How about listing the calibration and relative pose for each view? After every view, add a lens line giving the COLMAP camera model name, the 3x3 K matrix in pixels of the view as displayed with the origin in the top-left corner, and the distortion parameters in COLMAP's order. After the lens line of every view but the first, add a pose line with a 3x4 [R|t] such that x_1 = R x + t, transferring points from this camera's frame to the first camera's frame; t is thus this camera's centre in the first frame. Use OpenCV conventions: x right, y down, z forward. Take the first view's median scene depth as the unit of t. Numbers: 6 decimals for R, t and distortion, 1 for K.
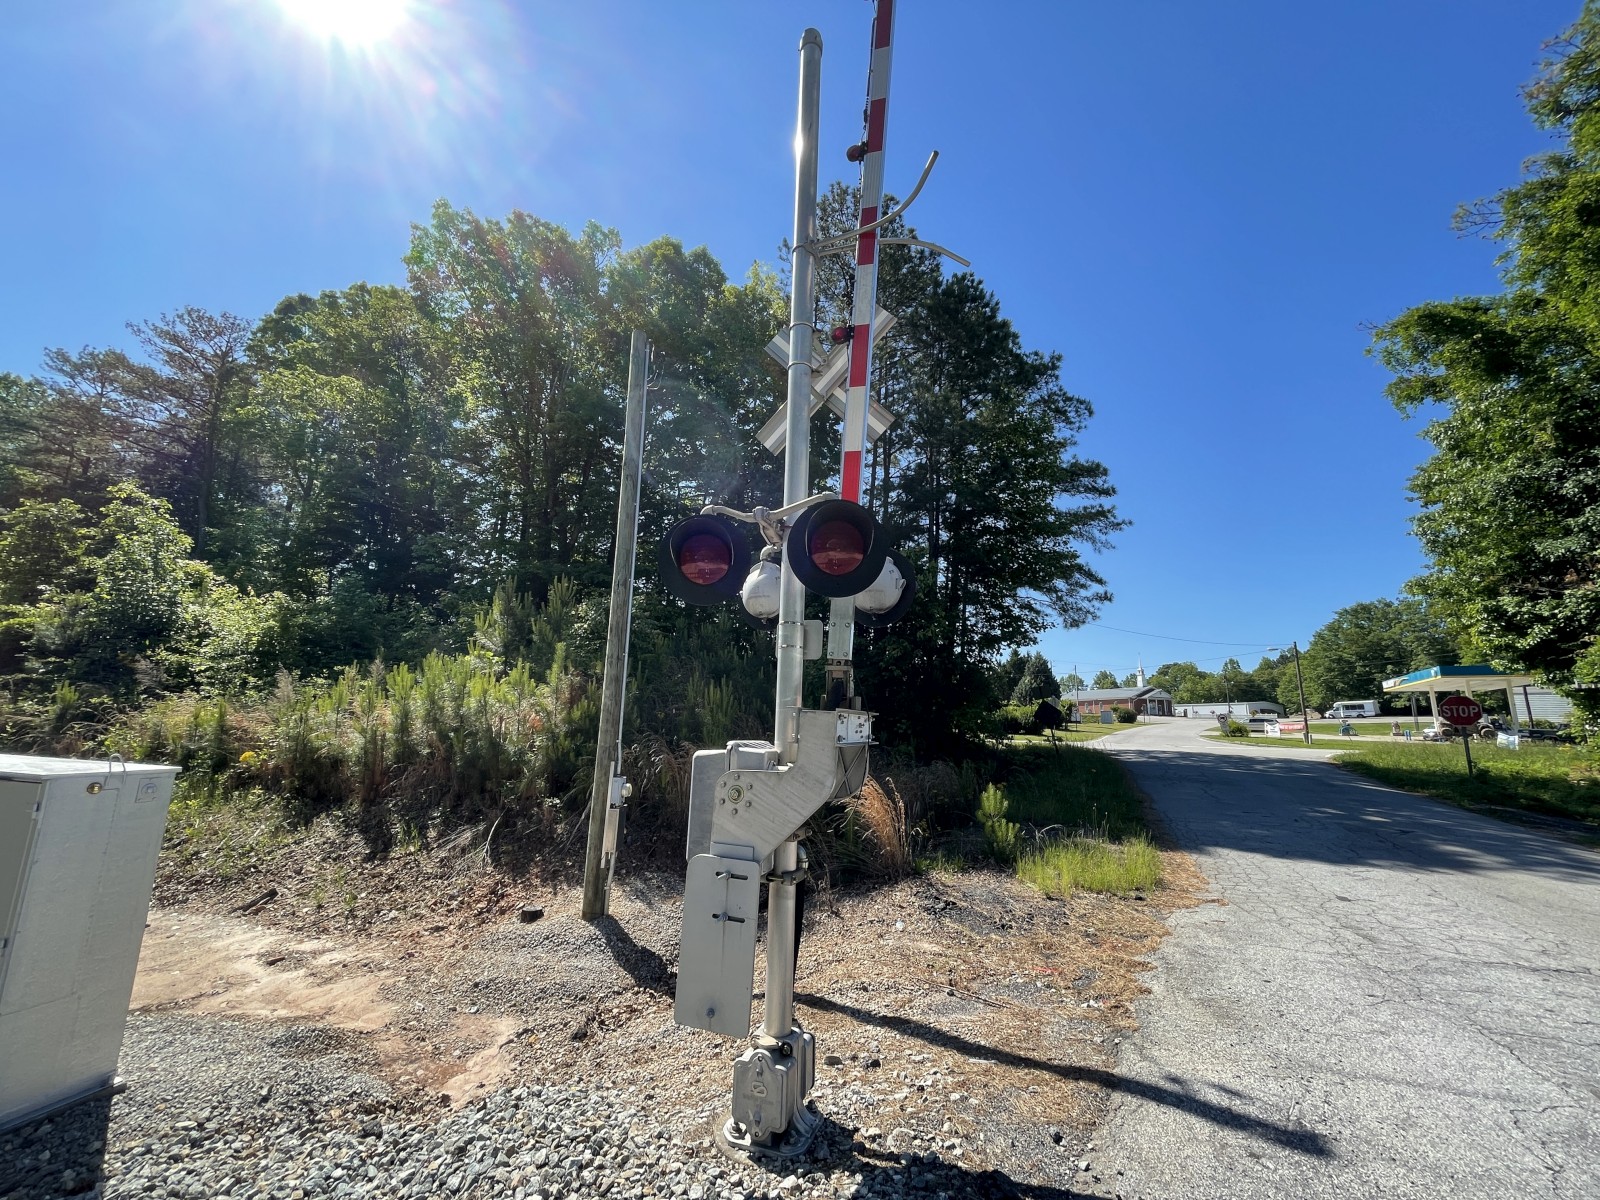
lens RADIAL K [[646.2, 0, 805.5], [0, 646.2, 600.0], [0, 0, 1]] dist [-0.002863, 0.000144]
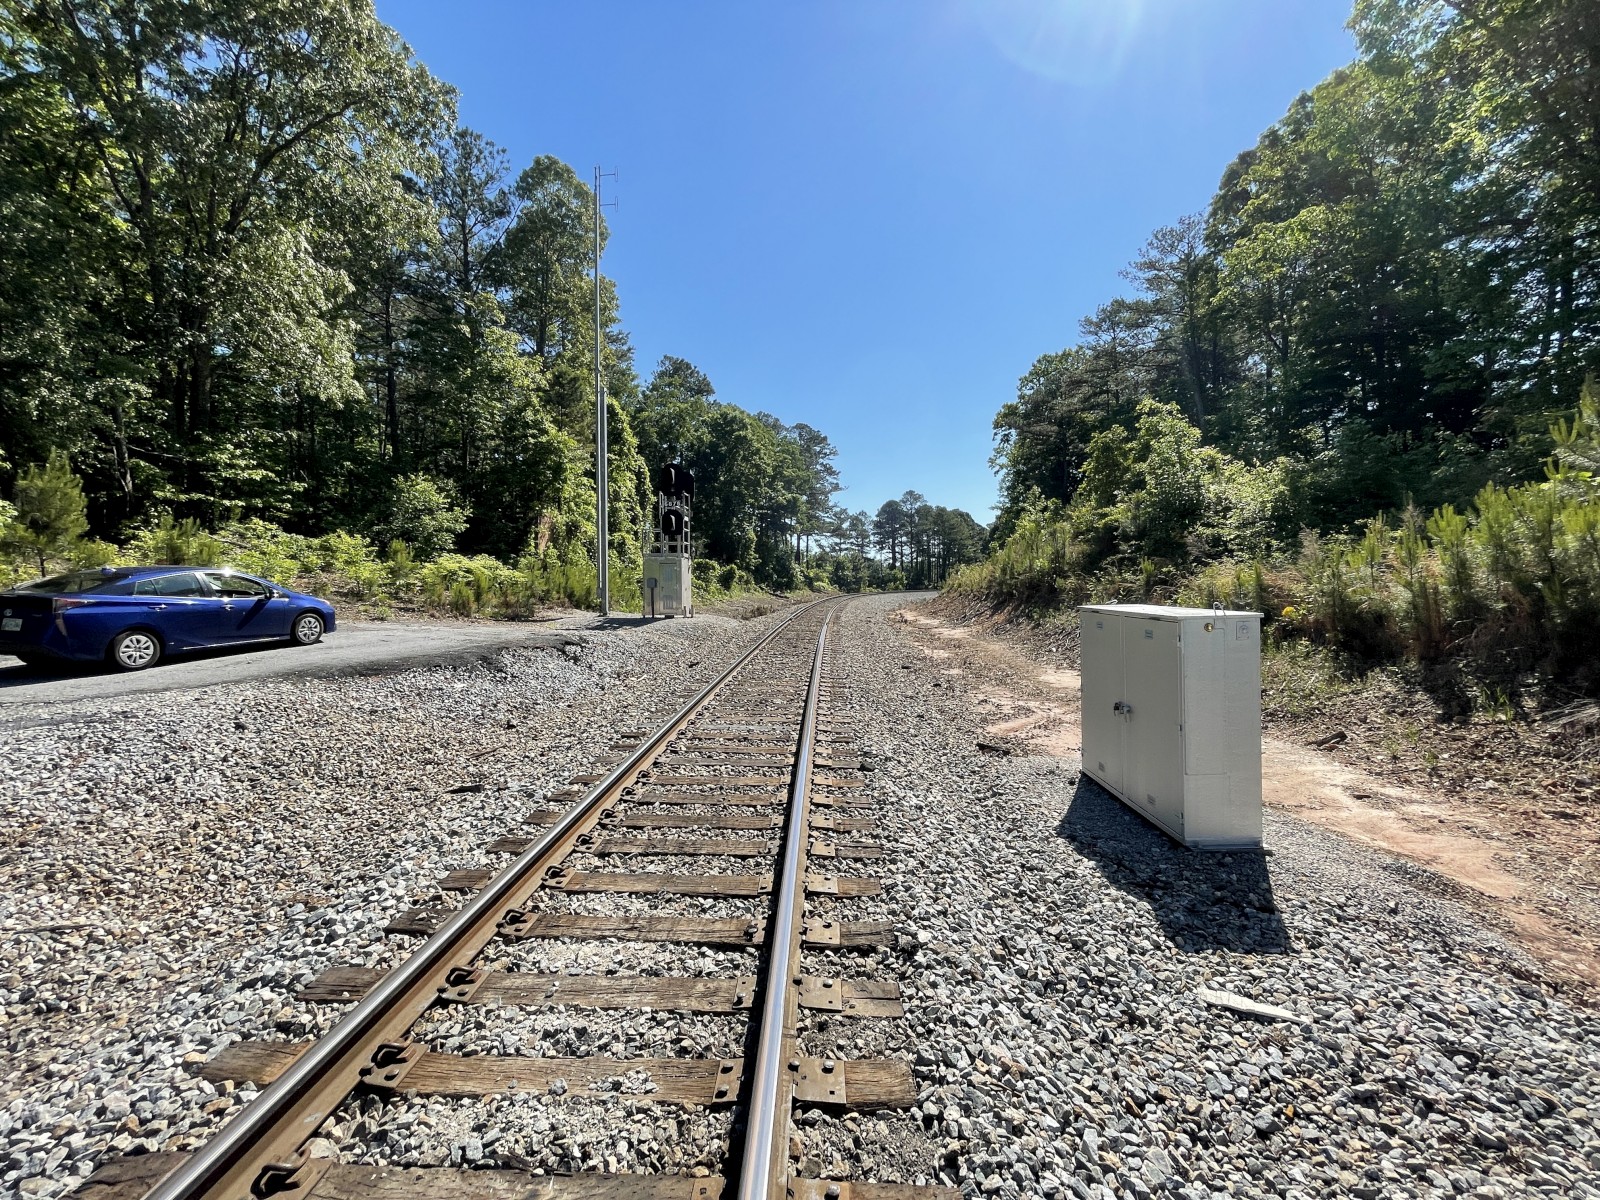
lens RADIAL K [[646.2, 0, 804.1], [0, 646.2, 599.5], [0, 0, 1]] dist [-0.002863, 0.000144]
pose [[0.241376, -0.011387, -0.970365, -0.006995], [0.216893, 0.975270, 0.042506, -0.000131], [0.945883, -0.220725, 0.237876, -0.032762]]
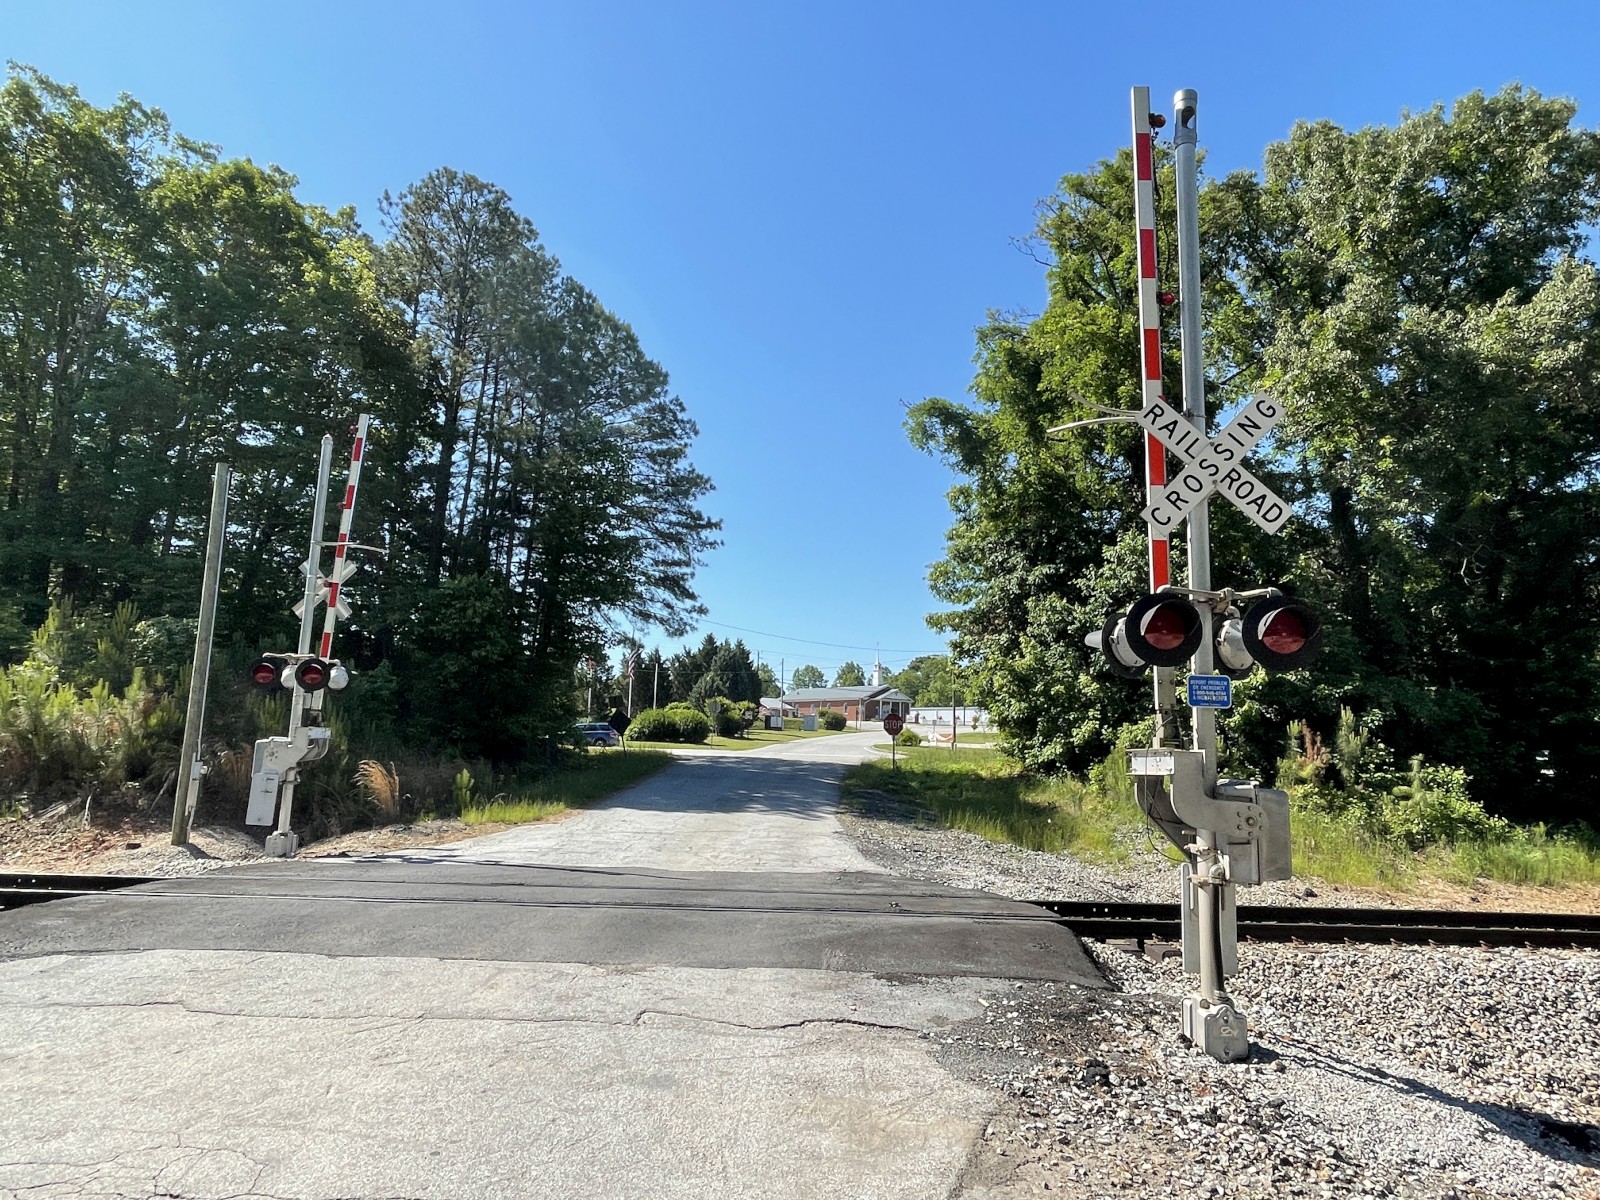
lens RADIAL K [[974.4, 0, 807.2], [0, 974.4, 601.3], [0, 0, 1]] dist [0.000522, -0.001381]
pose [[0.936344, 0.053839, 0.346931, 0.211788], [-0.074475, 0.996142, 0.046415, -0.277495], [-0.343093, -0.069298, 0.936742, -1.397446]]
